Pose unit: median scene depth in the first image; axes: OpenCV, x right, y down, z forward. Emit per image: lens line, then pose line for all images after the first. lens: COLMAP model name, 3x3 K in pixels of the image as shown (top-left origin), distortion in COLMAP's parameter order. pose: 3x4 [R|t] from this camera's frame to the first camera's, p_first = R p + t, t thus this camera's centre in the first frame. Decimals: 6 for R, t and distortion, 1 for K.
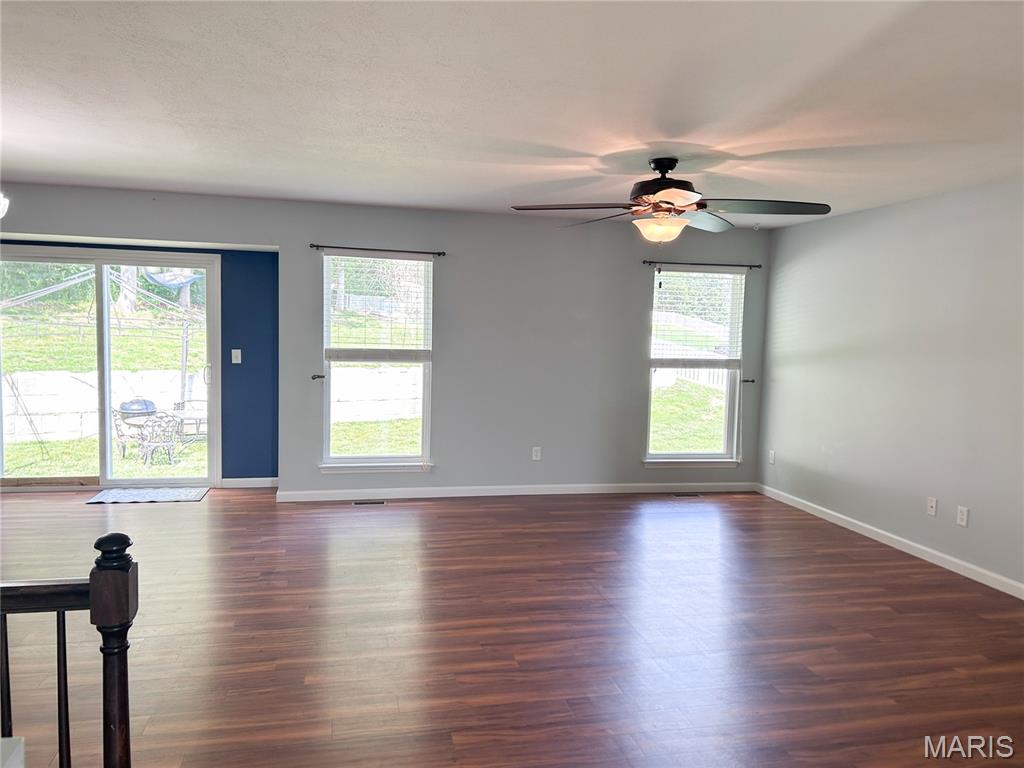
lens RADIAL K [[766.3, 0, 512.3], [0, 766.3, 390.6], [0, 0, 1]] dist [0.067579, -0.076910]
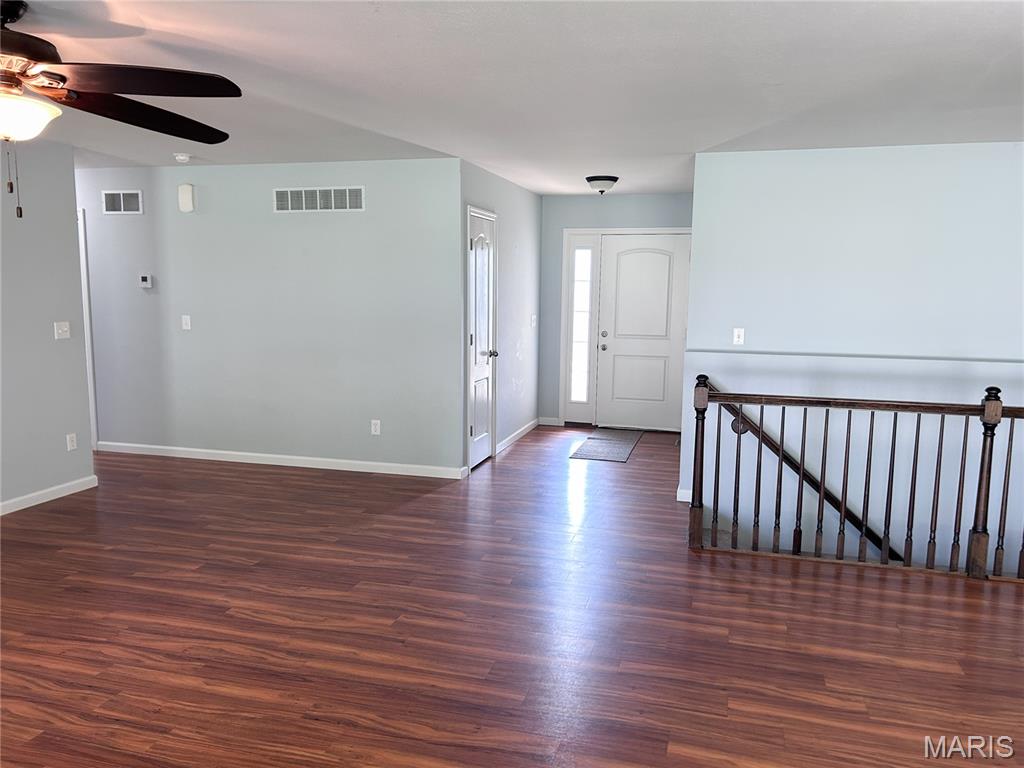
lens RADIAL K [[766.3, 0, 515.8], [0, 766.3, 382.8], [0, 0, 1]] dist [0.067579, -0.076910]
pose [[-0.879053, -0.096913, 0.466770, -0.310456], [0.003672, 0.977713, 0.209913, -0.090632], [-0.476711, 0.186238, -0.859106, 0.932002]]
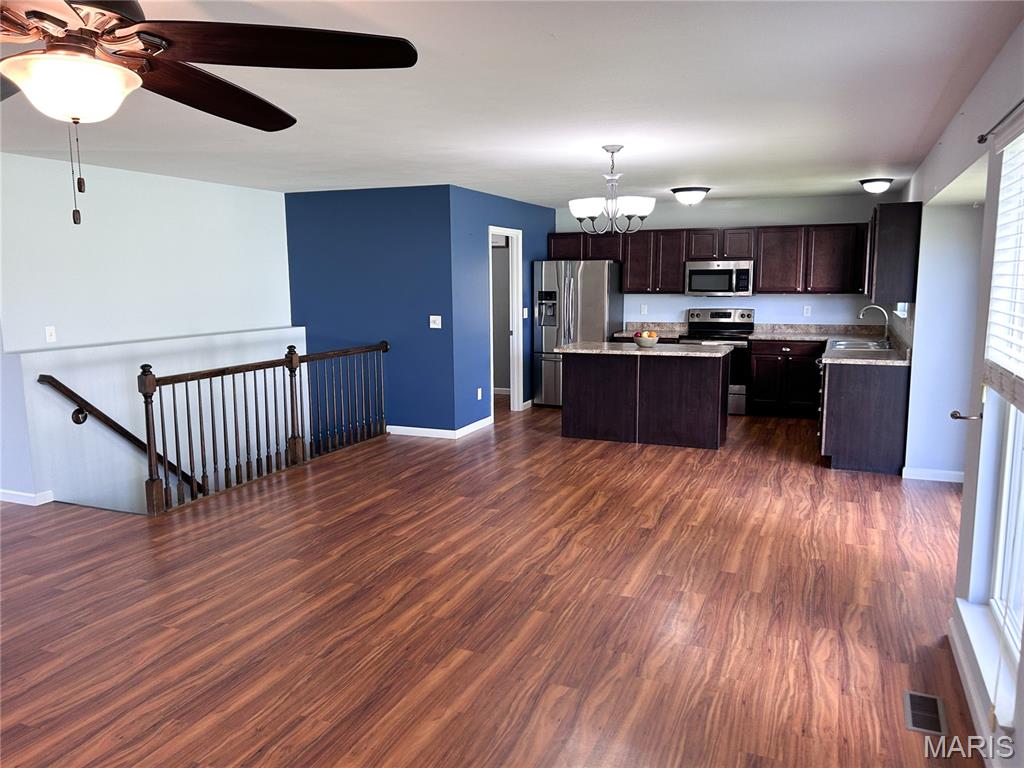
lens RADIAL K [[766.3, 0, 513.5], [0, 766.3, 386.0], [0, 0, 1]] dist [0.067579, -0.076910]
pose [[-0.581561, 0.092460, -0.808231, 0.290260], [-0.076231, 0.982955, 0.167300, -0.092158], [0.809923, 0.158907, -0.564600, 1.015521]]
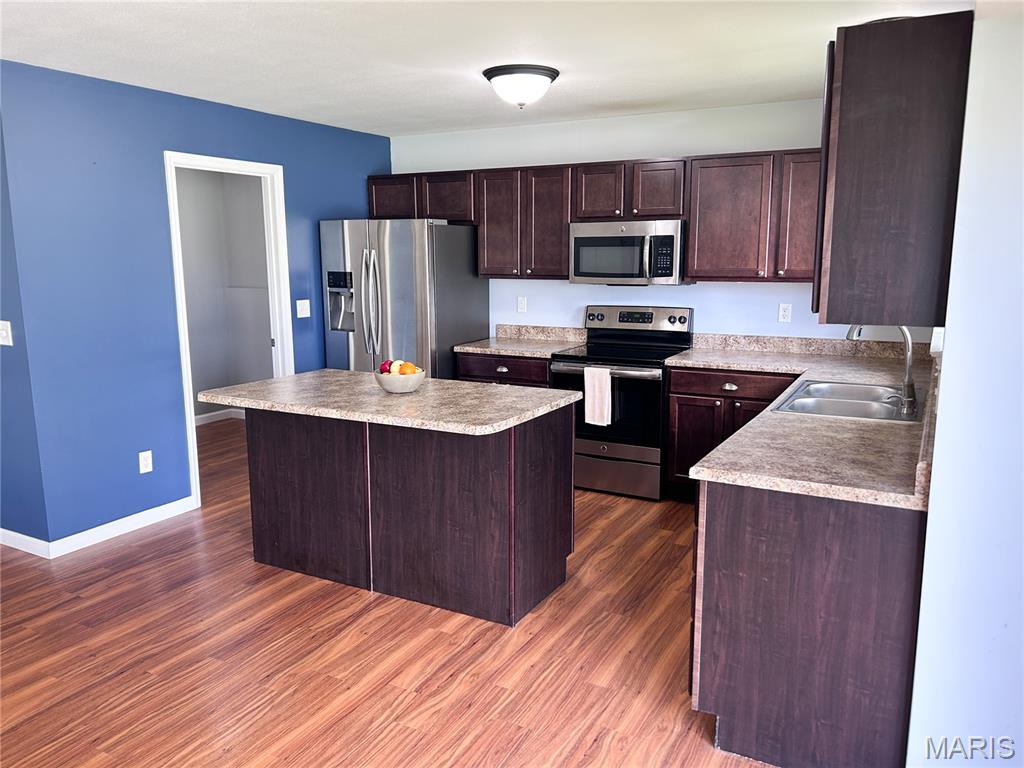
lens RADIAL K [[766.3, 0, 518.3], [0, 766.3, 384.9], [0, 0, 1]] dist [0.067579, -0.076910]
pose [[-0.659111, 0.103848, -0.744841, -0.398183], [-0.076950, 0.975909, 0.204157, -0.098647], [0.748099, 0.191878, -0.635241, 0.939419]]
